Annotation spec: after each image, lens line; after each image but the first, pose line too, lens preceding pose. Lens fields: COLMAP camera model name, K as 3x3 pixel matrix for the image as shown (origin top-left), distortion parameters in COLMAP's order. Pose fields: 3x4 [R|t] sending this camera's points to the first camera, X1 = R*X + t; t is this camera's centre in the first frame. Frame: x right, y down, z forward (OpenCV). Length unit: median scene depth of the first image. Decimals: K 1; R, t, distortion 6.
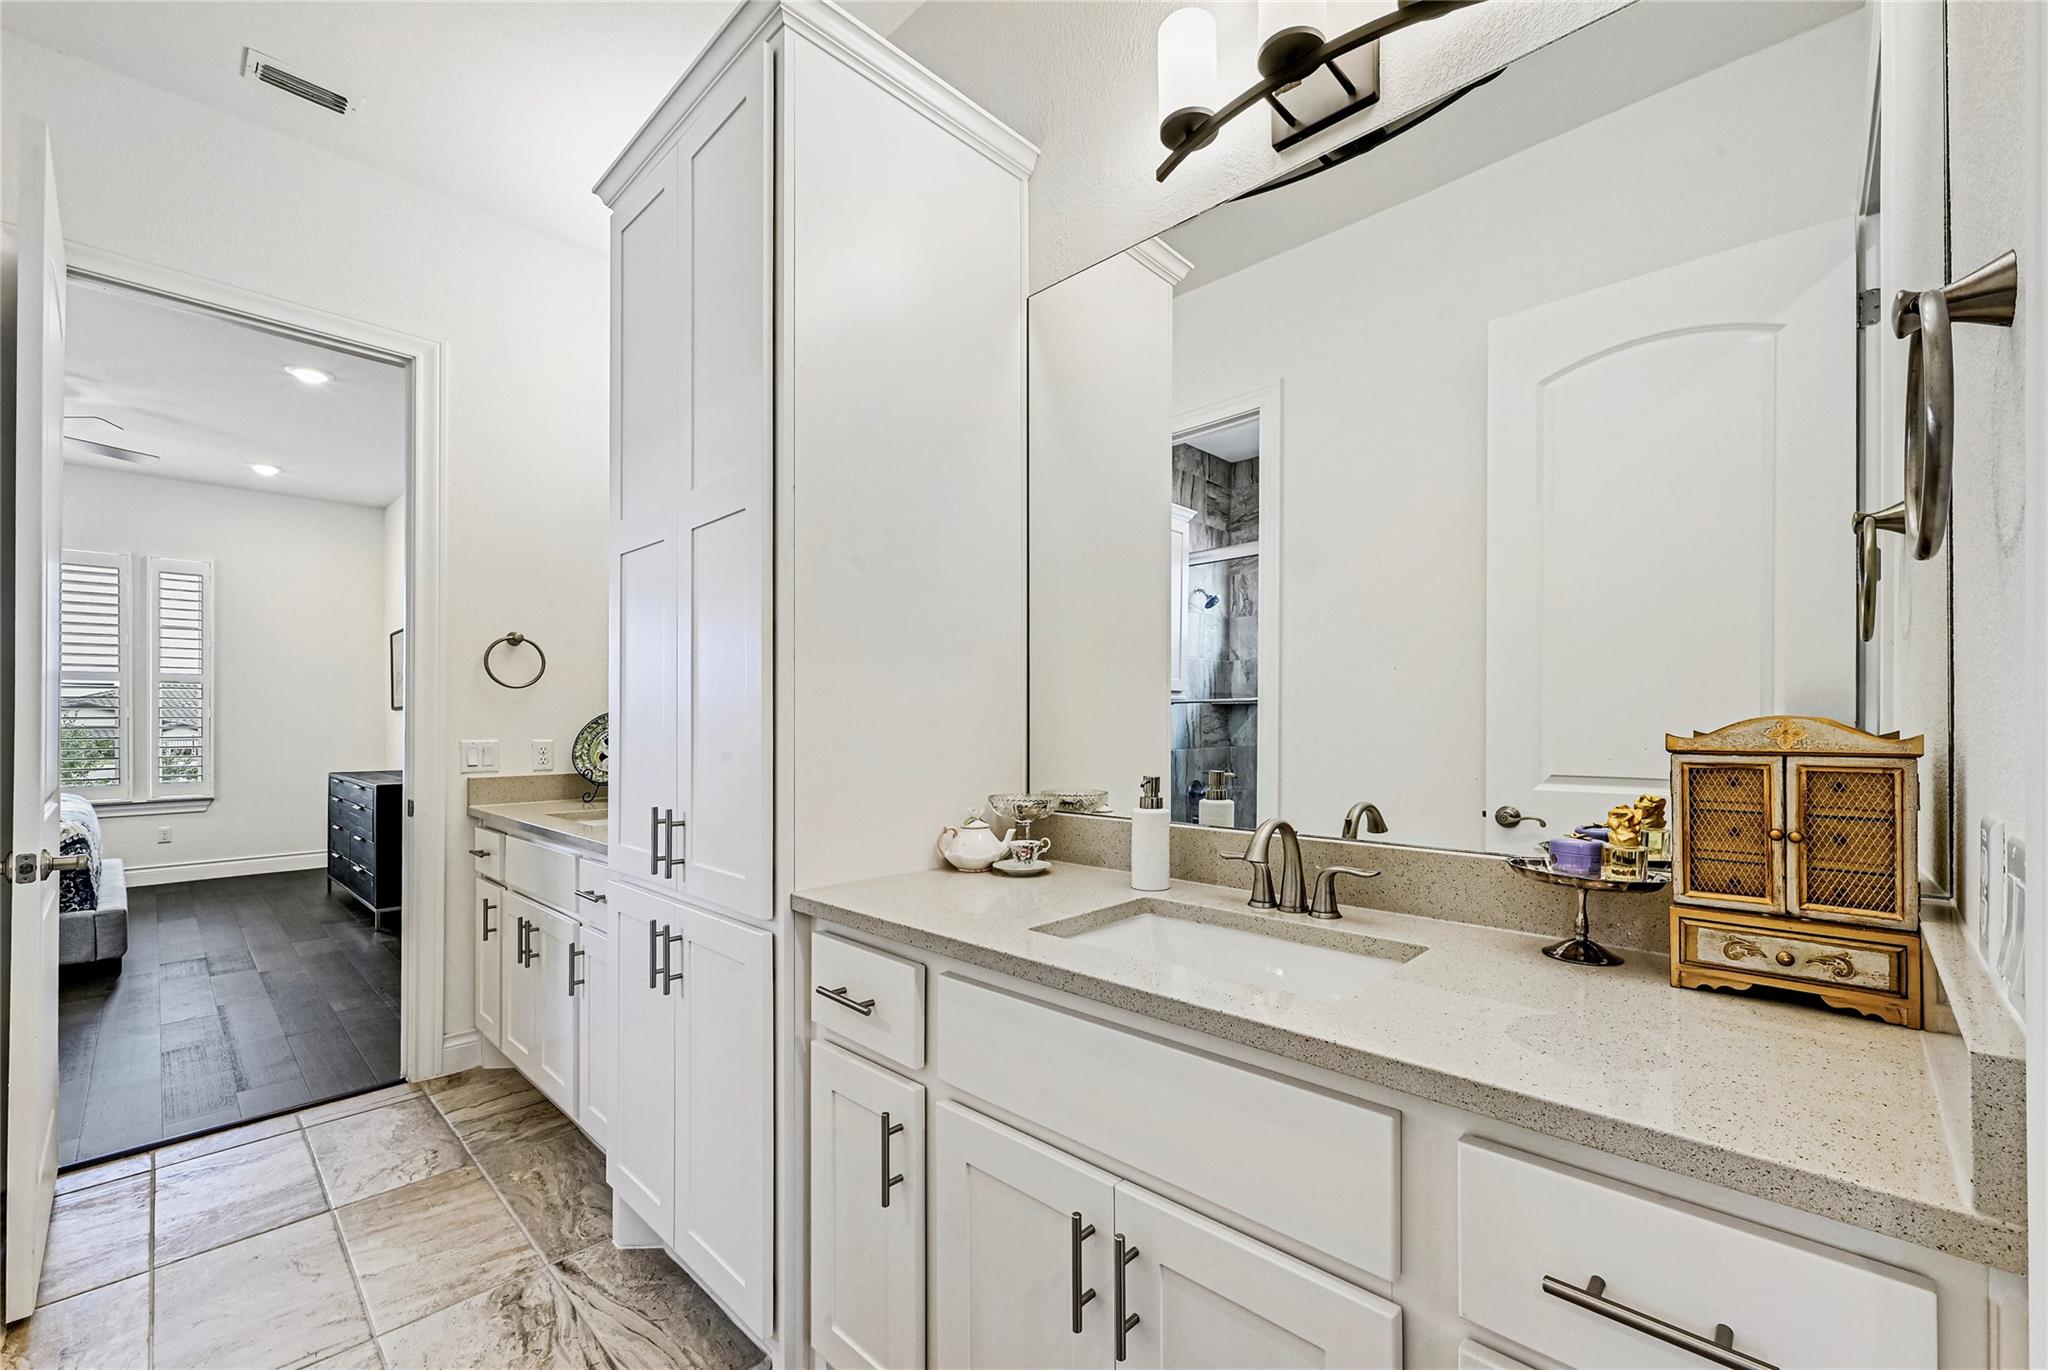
lens RADIAL K [[835.0, 0, 1052.8], [0, 835.0, 715.1], [0, 0, 1]] dist [-0.000691, -0.000895]
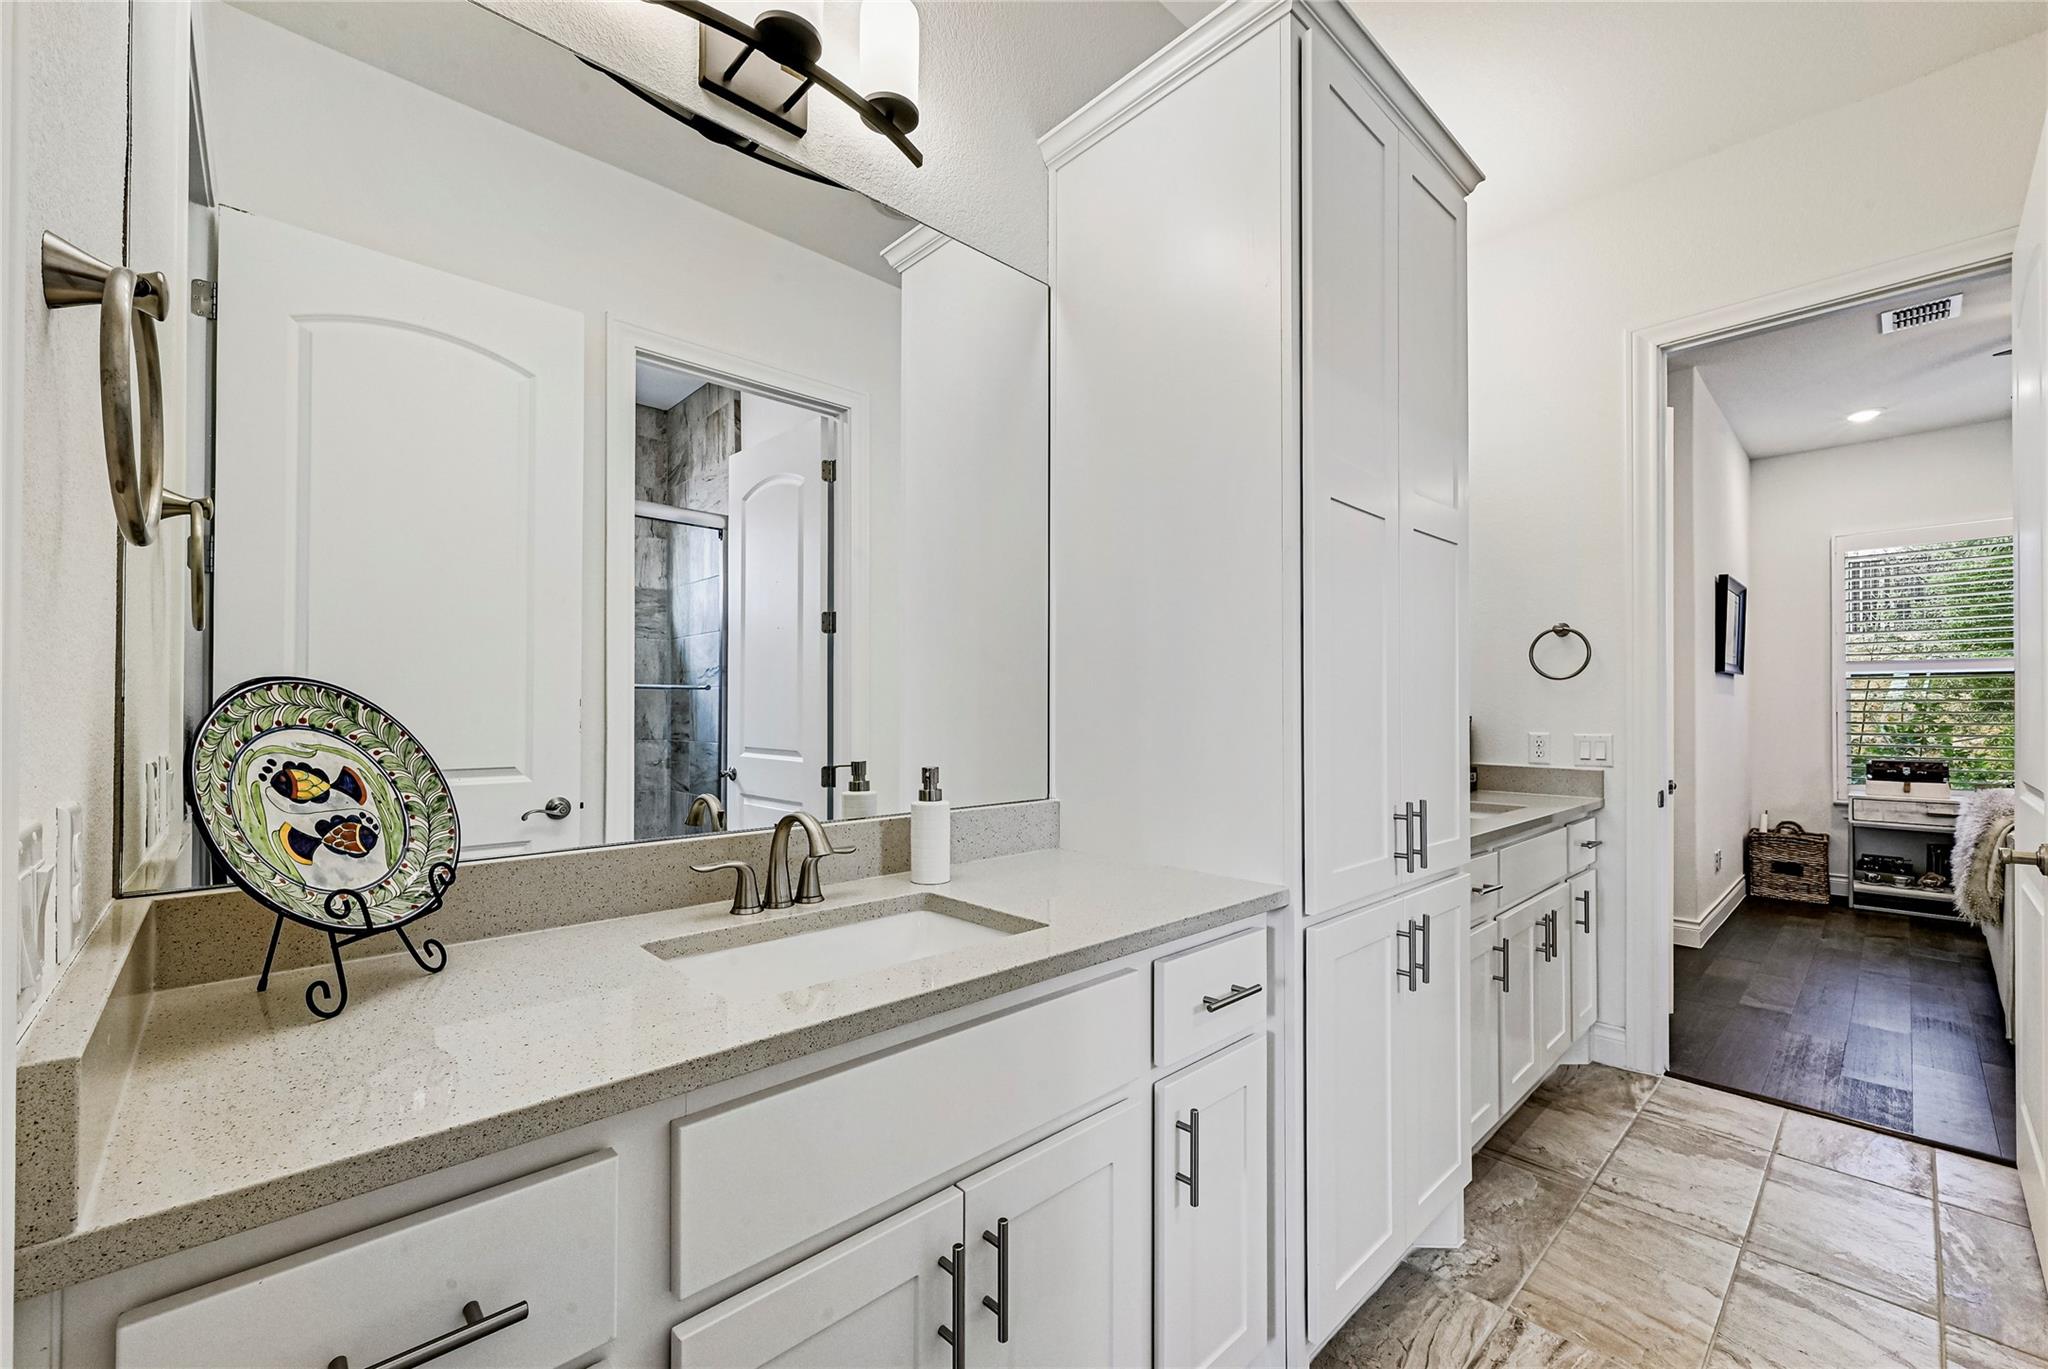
lens RADIAL K [[835.0, 0, 1037.9], [0, 835.0, 711.4], [0, 0, 1]] dist [-0.000691, -0.000895]
pose [[0.056227, 0.004578, 0.998408, -0.938743], [-0.005552, 0.999975, -0.004272, 0.010162], [-0.998403, -0.005302, 0.056251, 0.888553]]
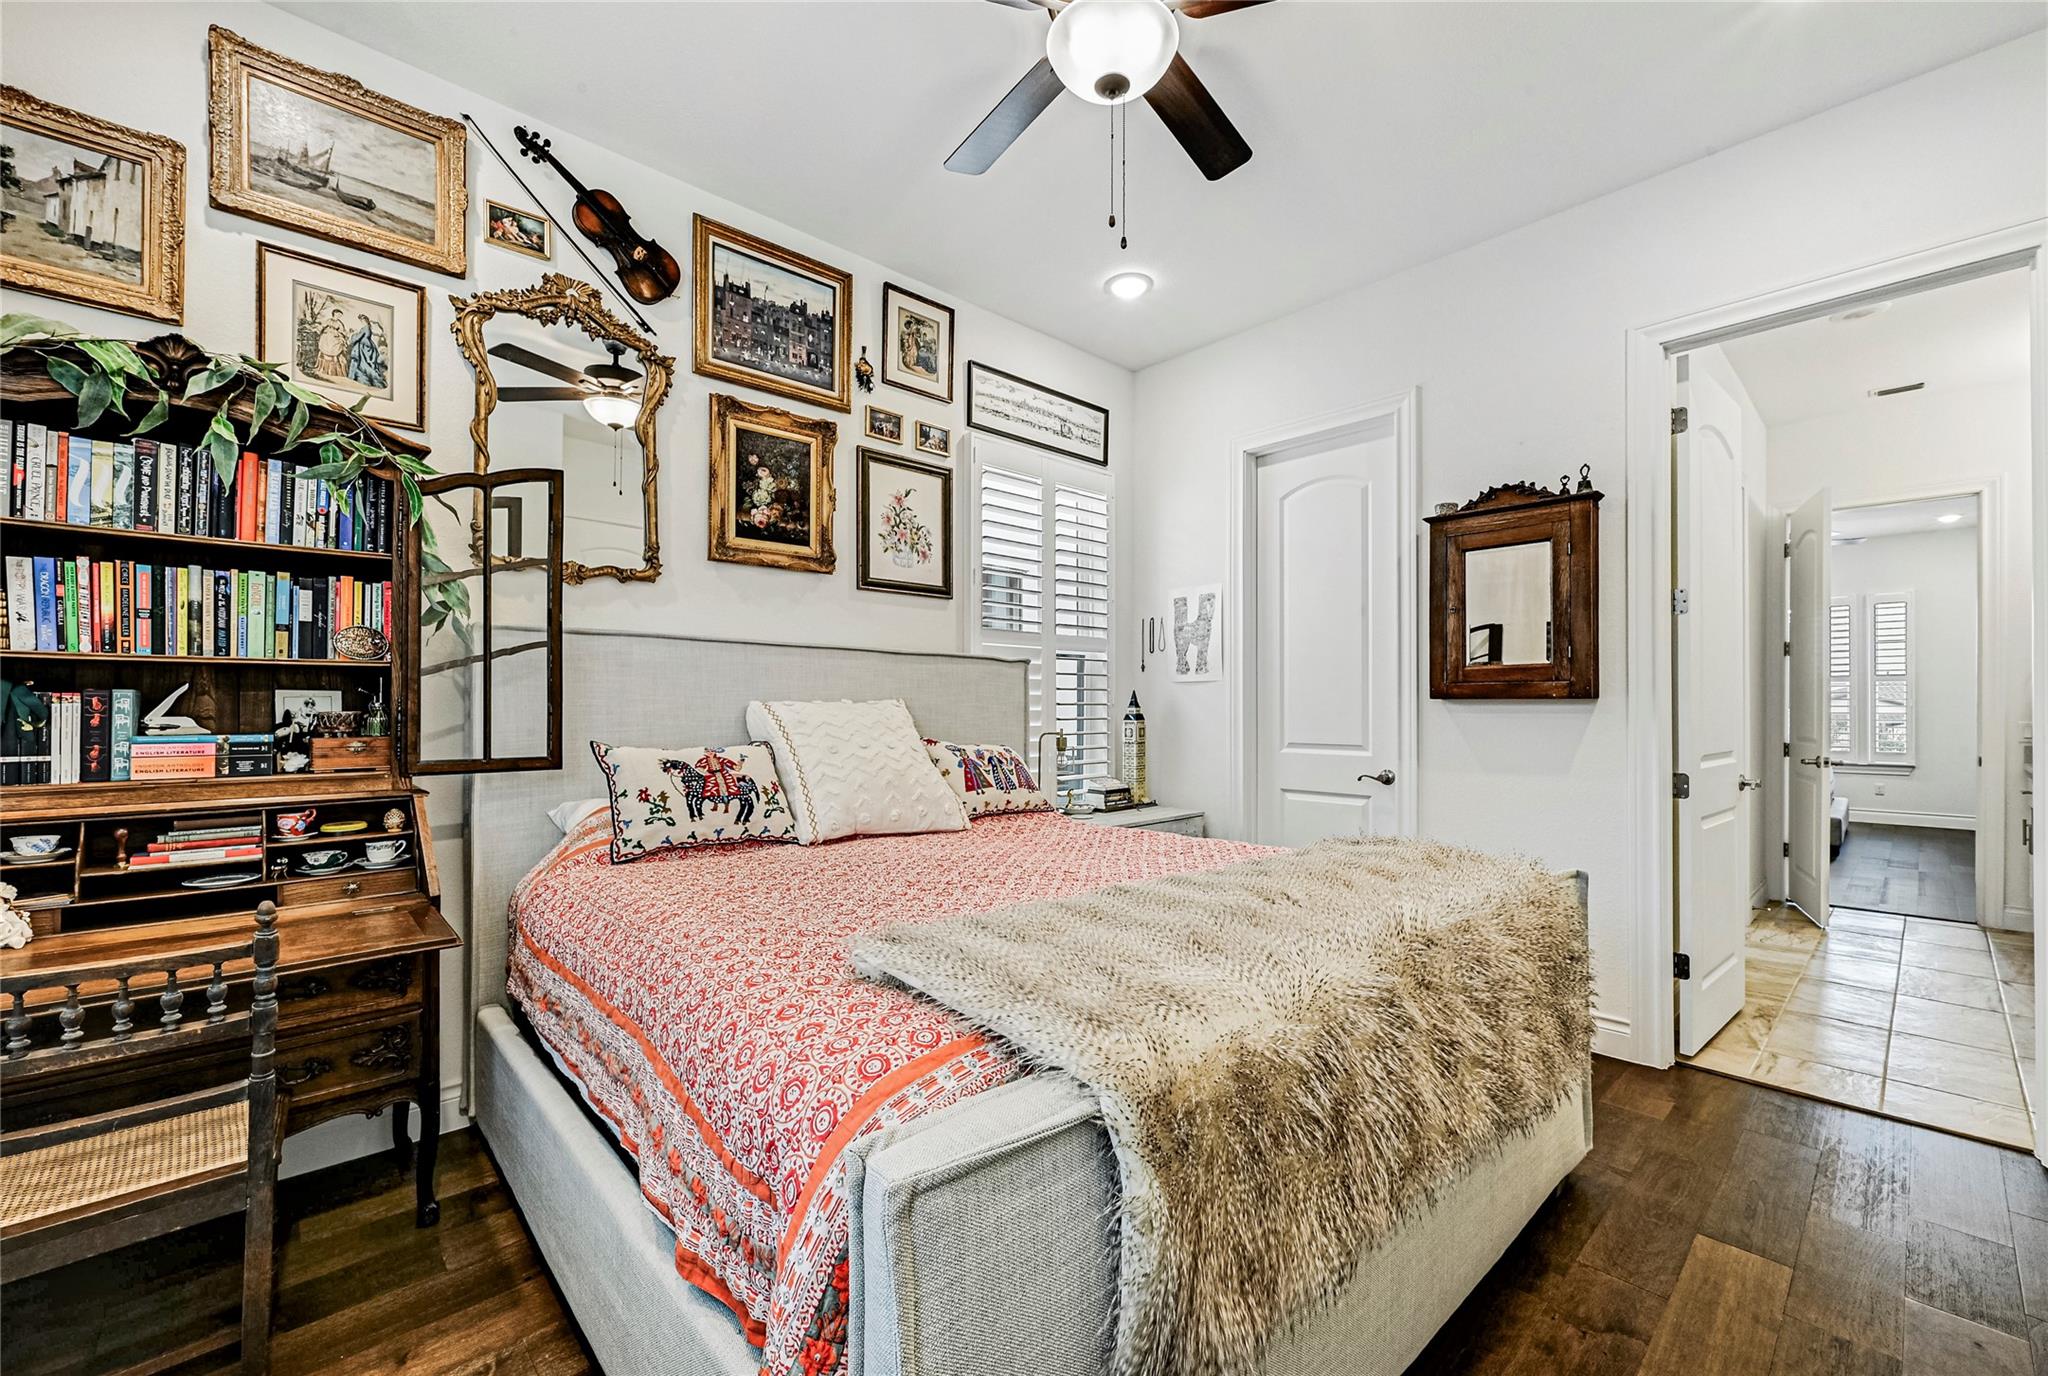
lens RADIAL K [[835.0, 0, 1027.4], [0, 835.0, 701.3], [0, 0, 1]] dist [-0.000691, -0.000895]
pose [[-0.072450, -0.003646, -0.997365, 0.818146], [0.000805, 0.999993, -0.003714, -0.003547], [0.997372, -0.001071, -0.072446, -0.618871]]
